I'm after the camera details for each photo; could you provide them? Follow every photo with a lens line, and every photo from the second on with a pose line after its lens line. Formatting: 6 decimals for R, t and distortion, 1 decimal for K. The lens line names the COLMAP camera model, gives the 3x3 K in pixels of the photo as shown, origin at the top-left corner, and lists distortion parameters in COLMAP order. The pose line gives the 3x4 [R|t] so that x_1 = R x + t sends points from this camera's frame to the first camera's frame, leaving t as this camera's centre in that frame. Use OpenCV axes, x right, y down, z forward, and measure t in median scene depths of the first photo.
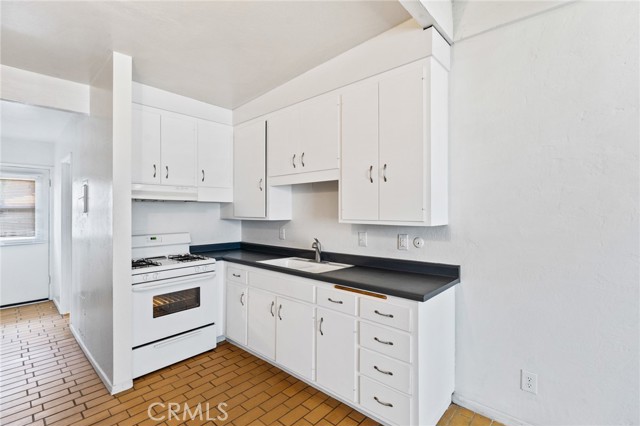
lens RADIAL K [[292.8, 0, 317.6], [0, 292.8, 210.5], [0, 0, 1]] dist [-0.000141, 0.000005]
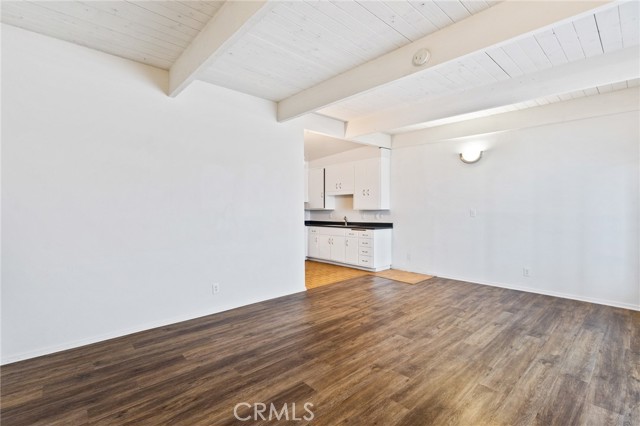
lens RADIAL K [[289.7, 0, 318.6], [0, 289.7, 216.5], [0, 0, 1]] dist [-0.001090, 0.000051]
pose [[0.994828, 0.001656, -0.101557, 0.019049], [0.001023, 0.999653, 0.026320, 0.029572], [0.101566, -0.026287, 0.994481, -1.448948]]
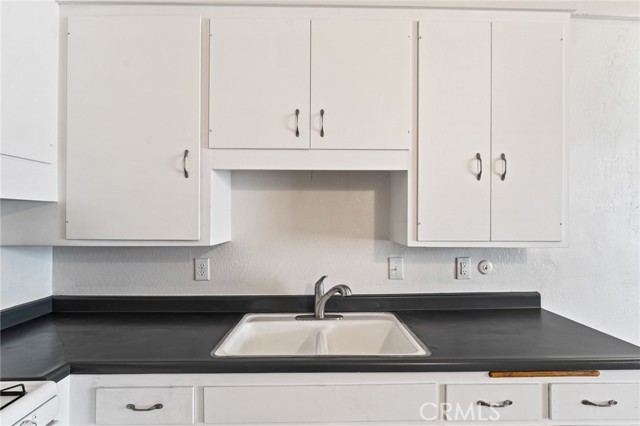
lens RADIAL K [[289.7, 0, 318.6], [0, 289.7, 216.5], [0, 0, 1]] dist [-0.001090, 0.000051]
pose [[0.729325, 0.005226, 0.684147, -0.356973], [-0.005661, 0.999983, -0.001604, -0.011425], [-0.684144, -0.002703, 0.729342, 0.582636]]
